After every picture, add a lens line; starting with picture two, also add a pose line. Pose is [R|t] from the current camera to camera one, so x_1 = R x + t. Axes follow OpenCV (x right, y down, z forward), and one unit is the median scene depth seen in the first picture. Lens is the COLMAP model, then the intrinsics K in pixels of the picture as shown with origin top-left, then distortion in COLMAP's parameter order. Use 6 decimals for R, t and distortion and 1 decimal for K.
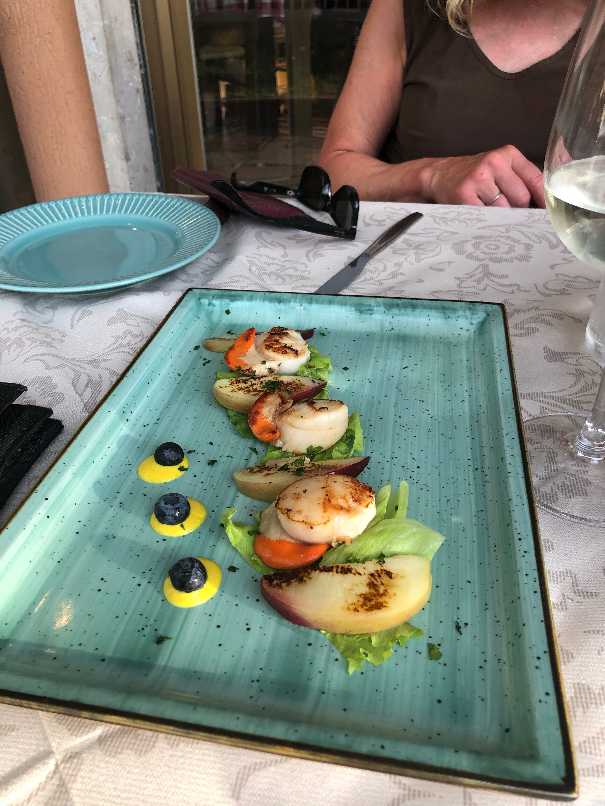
lens RADIAL K [[646.6, 0, 302.5], [0, 646.6, 403.0], [0, 0, 1]] dist [0.008524, 0.000789]
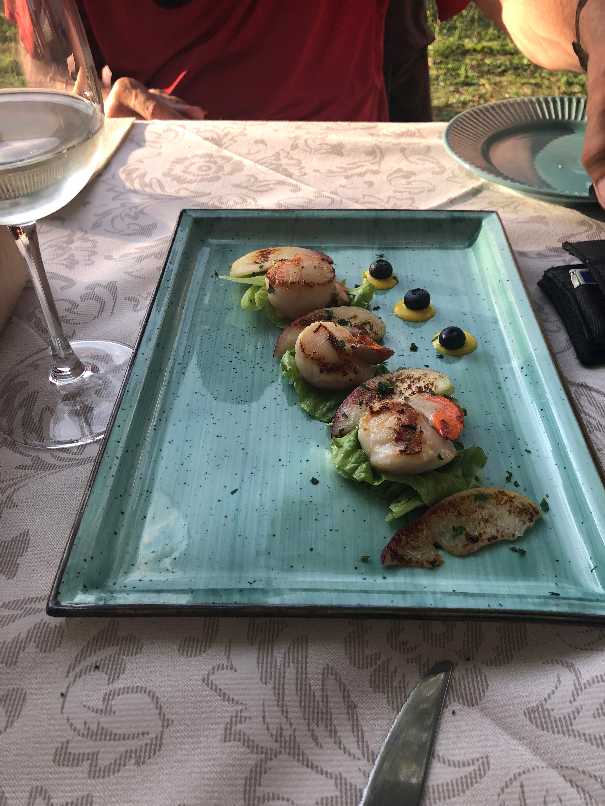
lens RADIAL K [[662.0, 0, 302.5], [0, 662.0, 403.0], [0, 0, 1]] dist [-0.000625, -0.000302]
pose [[-0.985267, 0.131995, -0.108750, 0.170074], [-0.076717, 0.227205, 0.970820, -0.902302], [0.152852, 0.964860, -0.213732, 1.210478]]
